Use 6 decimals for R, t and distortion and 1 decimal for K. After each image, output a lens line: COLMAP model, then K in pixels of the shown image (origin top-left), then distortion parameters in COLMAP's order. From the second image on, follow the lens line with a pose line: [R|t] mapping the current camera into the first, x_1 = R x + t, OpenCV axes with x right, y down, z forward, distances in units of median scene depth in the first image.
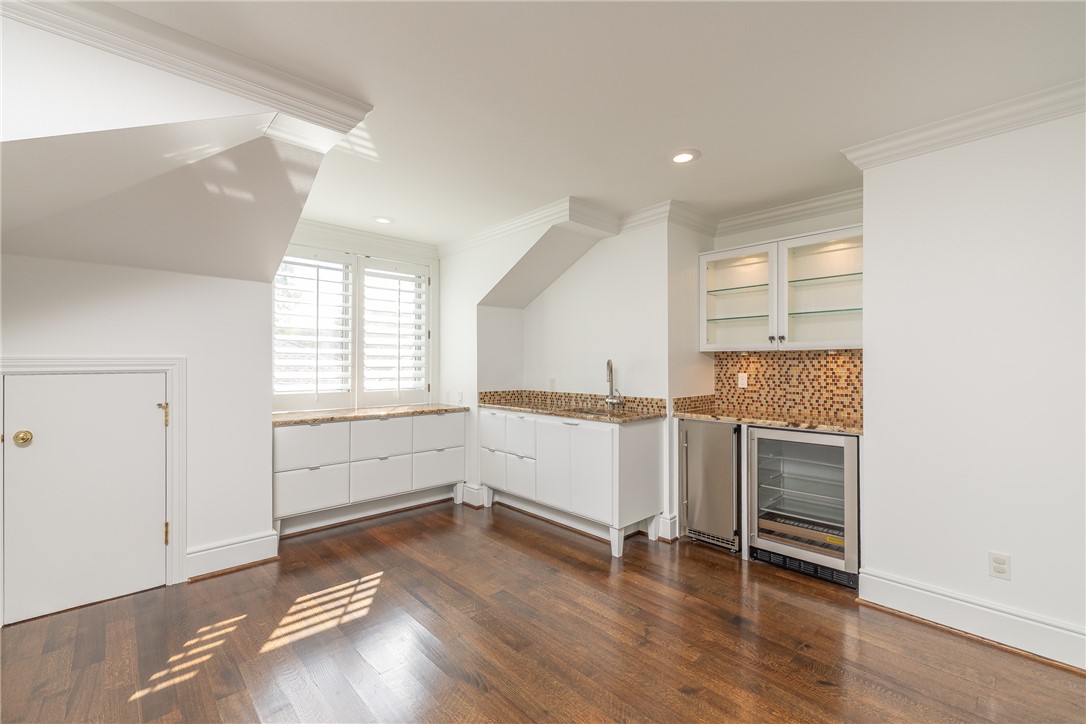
lens RADIAL K [[461.3, 0, 541.4], [0, 461.3, 361.2], [0, 0, 1]] dist [0.000175, -0.000680]
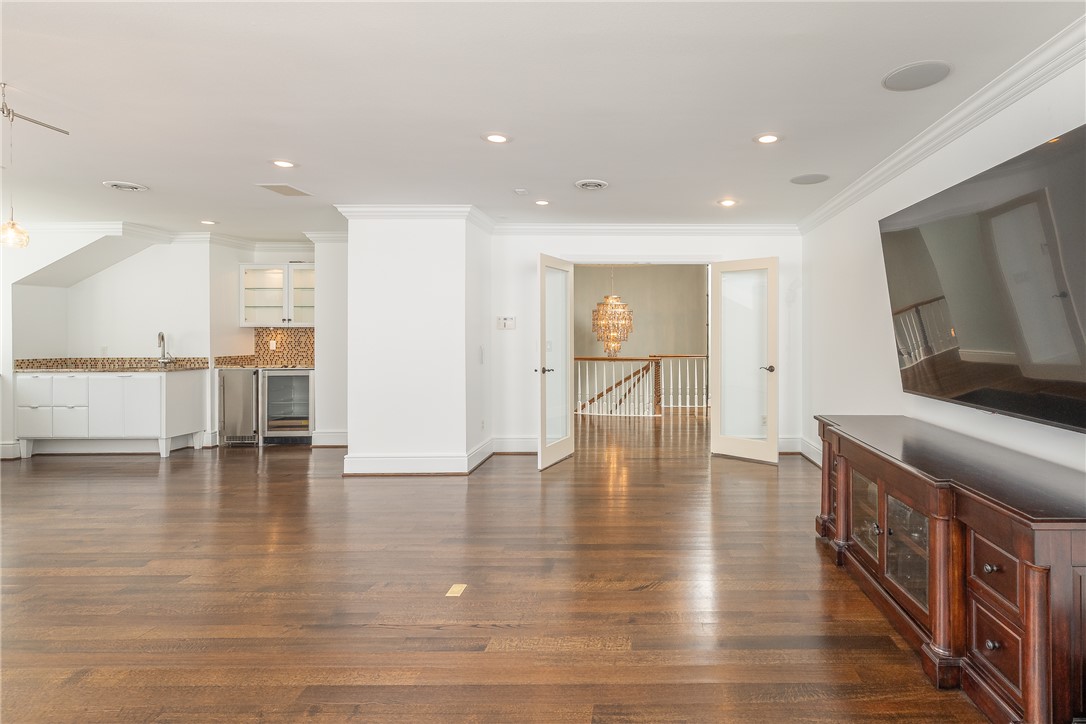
lens RADIAL K [[461.3, 0, 563.7], [0, 461.3, 334.3], [0, 0, 1]] dist [0.000175, -0.000680]
pose [[0.679463, -0.000449, 0.733710, -0.057566], [-0.002451, 0.999993, 0.002881, -0.003316], [-0.733706, -0.003756, 0.679457, -0.933951]]
